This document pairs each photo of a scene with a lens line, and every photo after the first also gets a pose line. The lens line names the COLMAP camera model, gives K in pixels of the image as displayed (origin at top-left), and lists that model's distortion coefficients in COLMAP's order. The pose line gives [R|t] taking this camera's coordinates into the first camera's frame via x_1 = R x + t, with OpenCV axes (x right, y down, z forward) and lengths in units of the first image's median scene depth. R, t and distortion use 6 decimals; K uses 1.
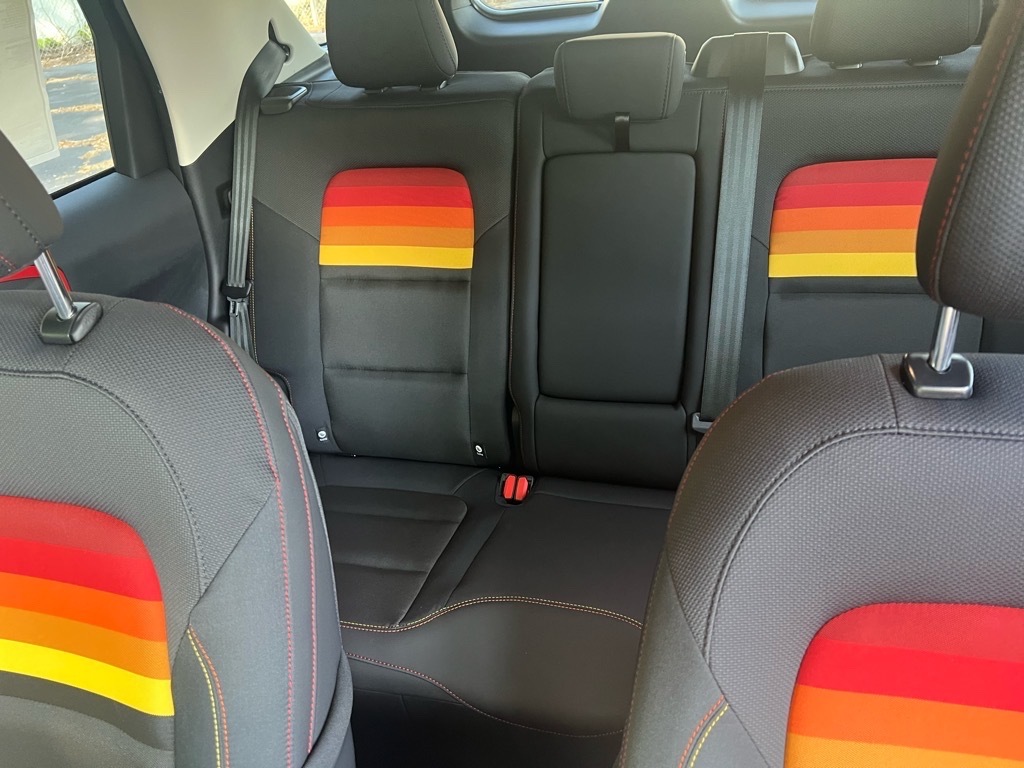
lens RADIAL K [[785.5, 0, 509.1], [0, 785.5, 387.9], [0, 0, 1]] dist [0.049361, -0.059892]
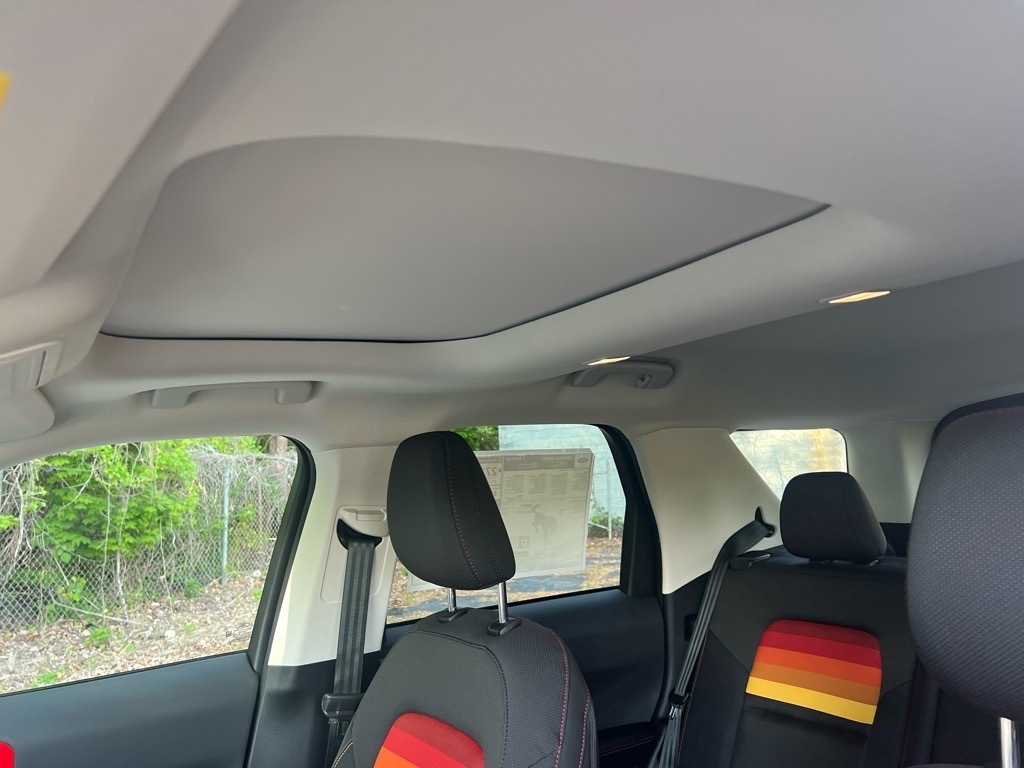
lens RADIAL K [[801.2, 0, 506.9], [0, 801.2, 389.9], [0, 0, 1]] dist [0.053010, -0.062720]
pose [[0.742327, -0.015911, -0.669849, 0.313279], [-0.364150, 0.829607, -0.423257, 0.110189], [0.562446, 0.558121, 0.610046, -0.188495]]
